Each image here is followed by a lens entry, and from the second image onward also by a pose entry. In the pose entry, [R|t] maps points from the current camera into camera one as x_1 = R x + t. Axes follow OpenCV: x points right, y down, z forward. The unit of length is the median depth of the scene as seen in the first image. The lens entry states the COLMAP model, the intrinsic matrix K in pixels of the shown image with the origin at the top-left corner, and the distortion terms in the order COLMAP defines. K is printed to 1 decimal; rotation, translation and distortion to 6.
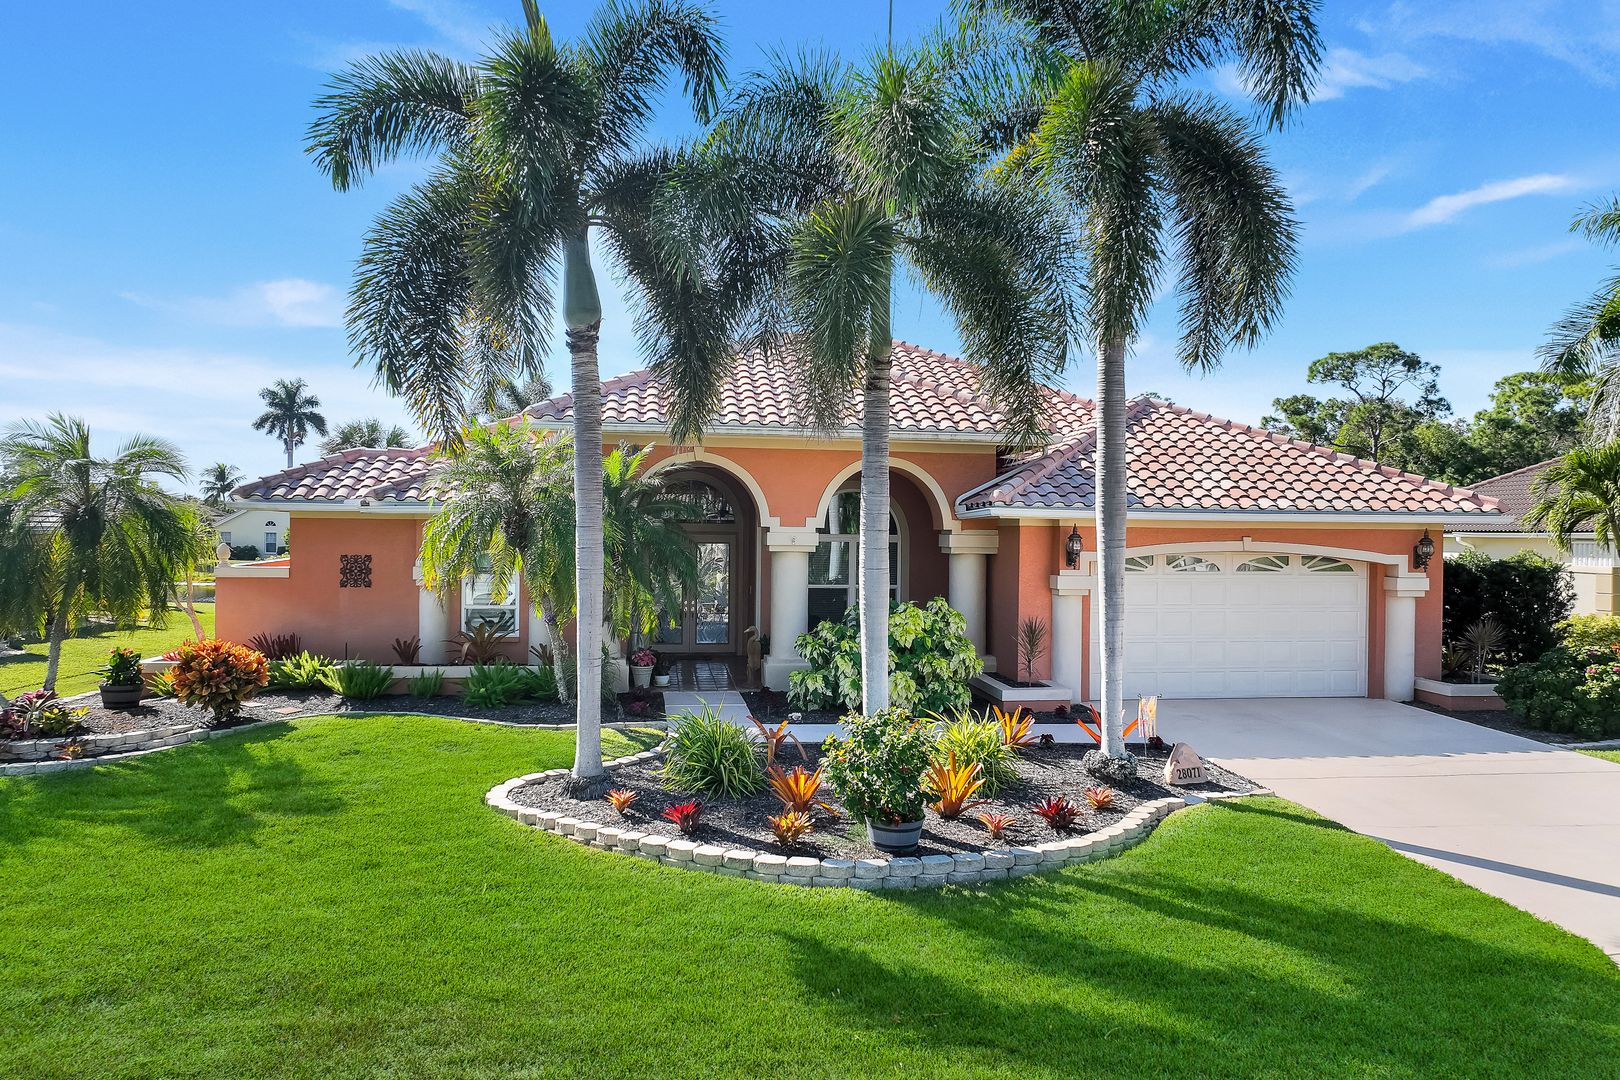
lens RADIAL K [[1139.9, 0, 846.2], [0, 1139.9, 524.7], [0, 0, 1]] dist [0.003350, 0.007916]
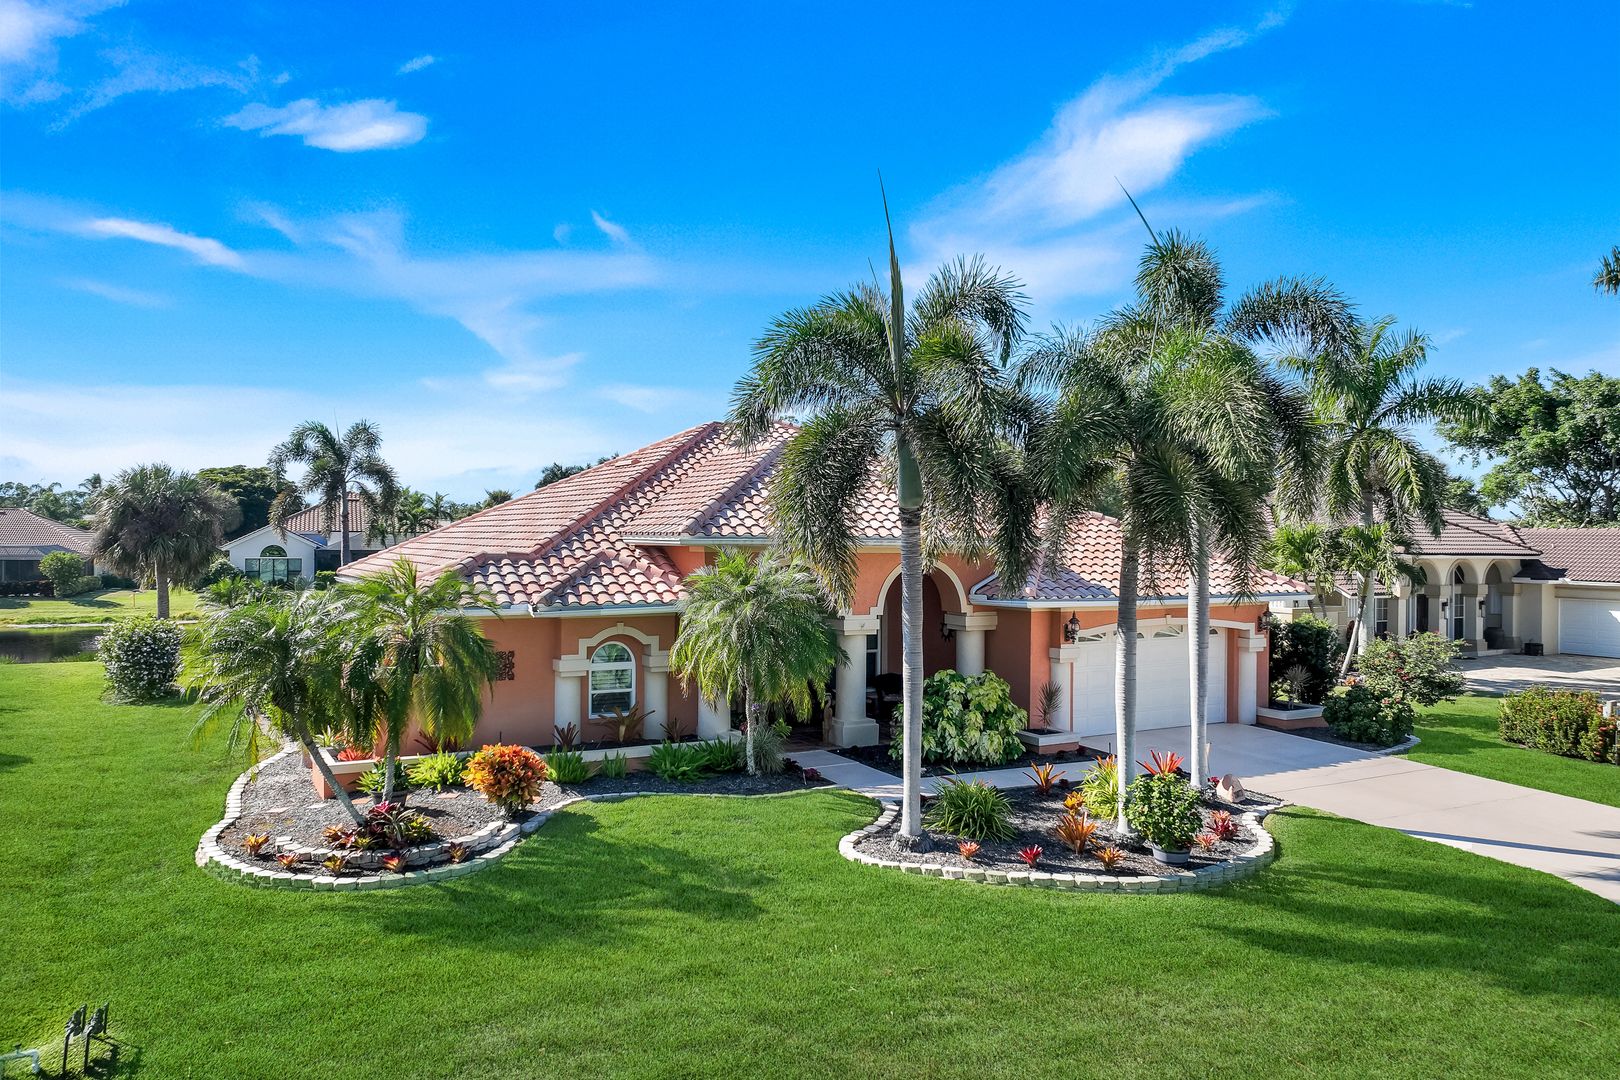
lens RADIAL K [[1139.9, 0, 819.2], [0, 1139.9, 540.9], [0, 0, 1]] dist [0.003350, 0.007916]
pose [[0.936256, -0.005501, 0.351275, -0.562666], [-0.001320, 0.999815, 0.019174, -0.110418], [-0.351316, -0.018416, 0.936076, -0.166633]]
